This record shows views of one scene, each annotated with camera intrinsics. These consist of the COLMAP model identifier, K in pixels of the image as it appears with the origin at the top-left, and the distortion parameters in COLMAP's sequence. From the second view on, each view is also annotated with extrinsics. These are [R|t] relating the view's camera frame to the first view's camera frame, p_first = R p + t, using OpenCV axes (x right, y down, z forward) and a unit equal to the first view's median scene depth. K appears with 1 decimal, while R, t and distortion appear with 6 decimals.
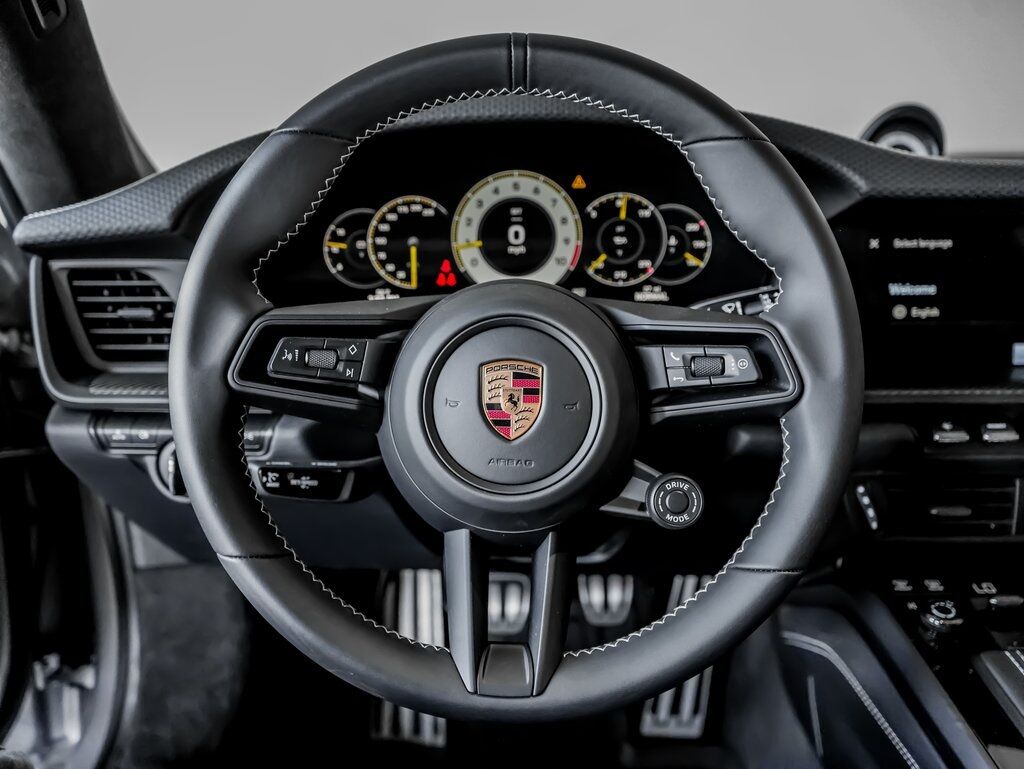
lens RADIAL K [[938.1, 0, 512.0], [0, 938.1, 384.5], [0, 0, 1]] dist [-0.005186, 0.006125]
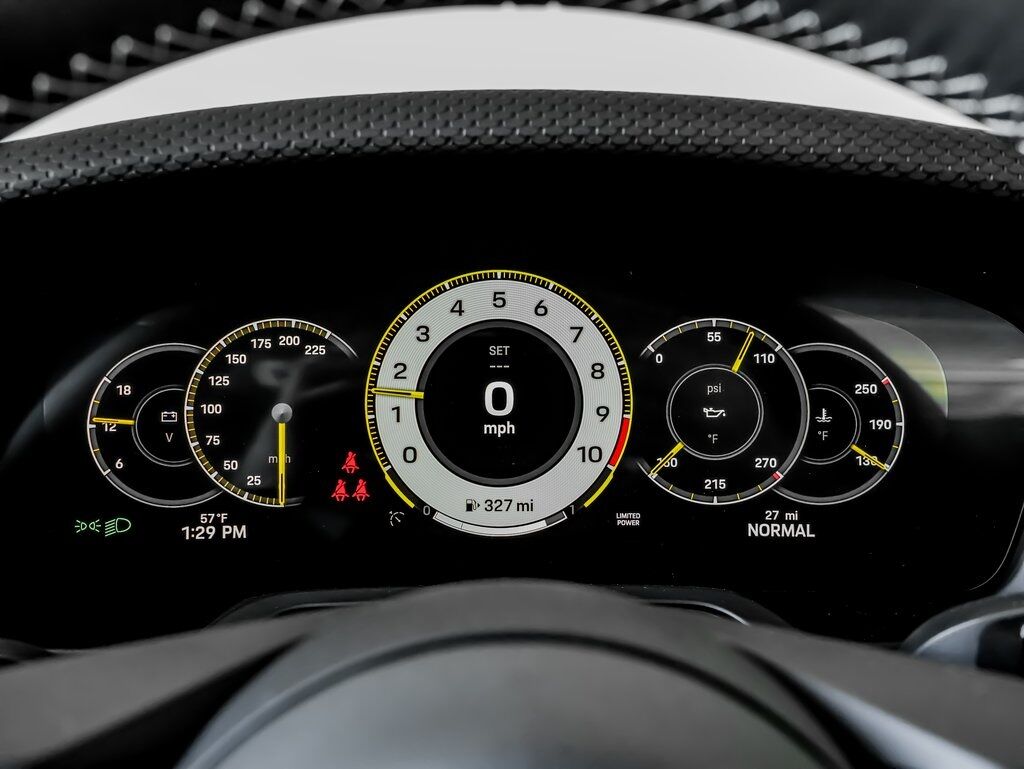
lens RADIAL K [[938.1, 0, 512.0], [0, 938.1, 384.5], [0, 0, 1]] dist [-0.005186, 0.006125]
pose [[0.998732, 0.010662, 0.049206, -0.012430], [-0.004948, 0.993375, -0.114810, -0.111891], [-0.050104, 0.114421, 0.992168, 0.522422]]
